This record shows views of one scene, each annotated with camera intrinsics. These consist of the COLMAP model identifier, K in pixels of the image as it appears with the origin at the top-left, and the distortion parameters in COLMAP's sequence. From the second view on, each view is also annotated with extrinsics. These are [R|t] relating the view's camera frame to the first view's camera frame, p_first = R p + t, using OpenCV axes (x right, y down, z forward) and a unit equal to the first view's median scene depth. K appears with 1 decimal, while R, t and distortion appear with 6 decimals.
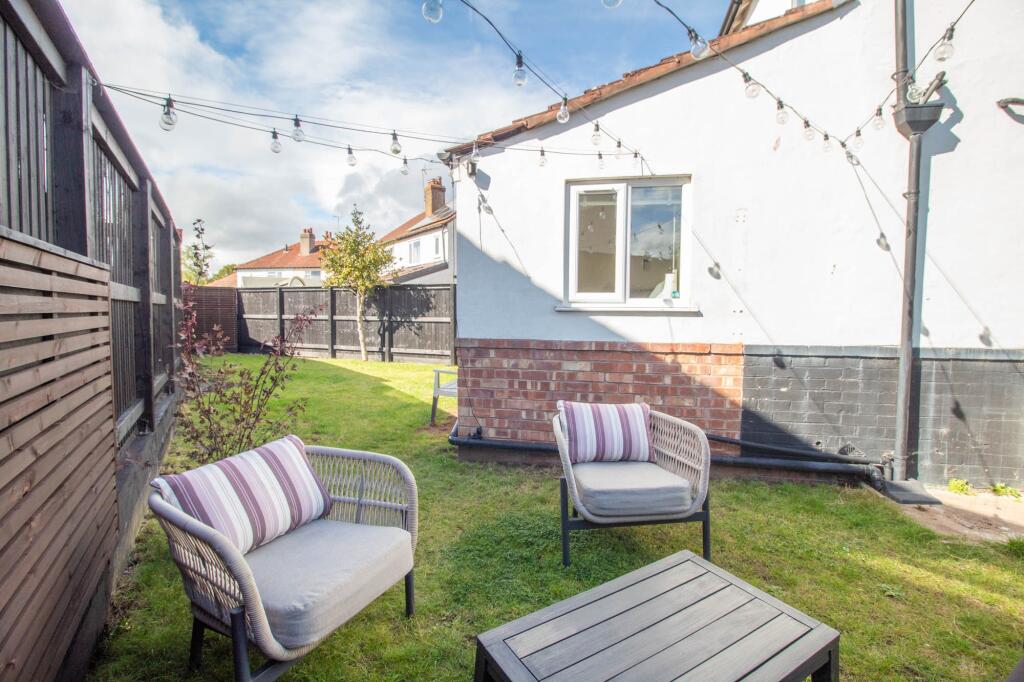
lens RADIAL K [[484.2, 0, 512.0], [0, 484.2, 341.0], [0, 0, 1]] dist [0.000042, -0.014299]
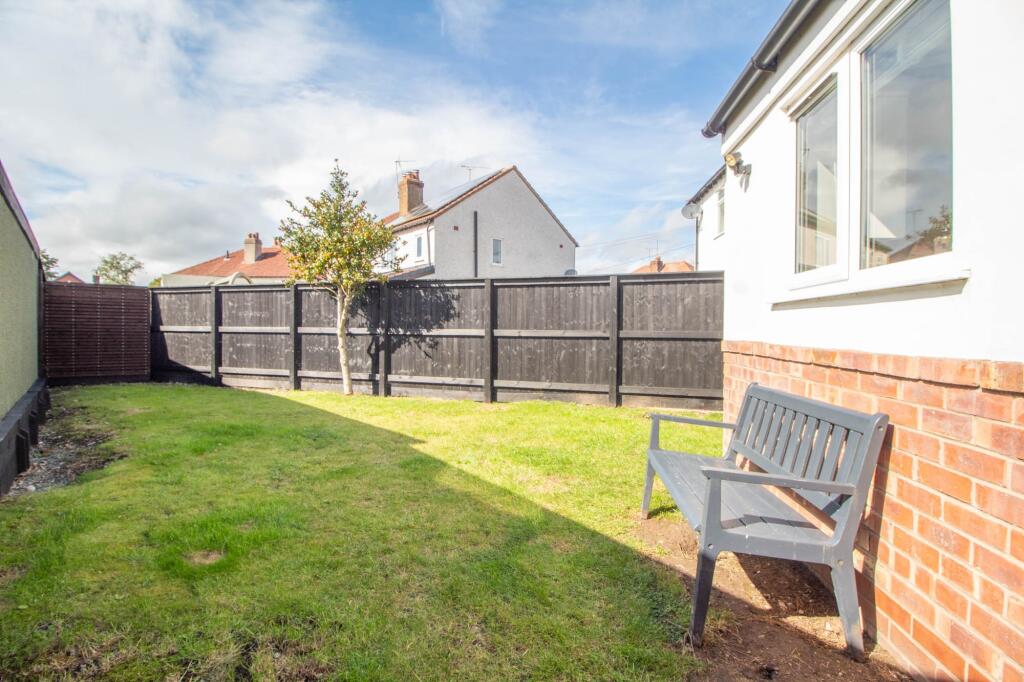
lens RADIAL K [[484.2, 0, 512.0], [0, 484.2, 341.0], [0, 0, 1]] dist [0.000042, -0.014299]
pose [[0.995152, 0.001495, 0.098342, -0.142968], [0.002383, 0.999225, -0.039303, -0.005621], [-0.098325, 0.039347, 0.994376, 0.309759]]
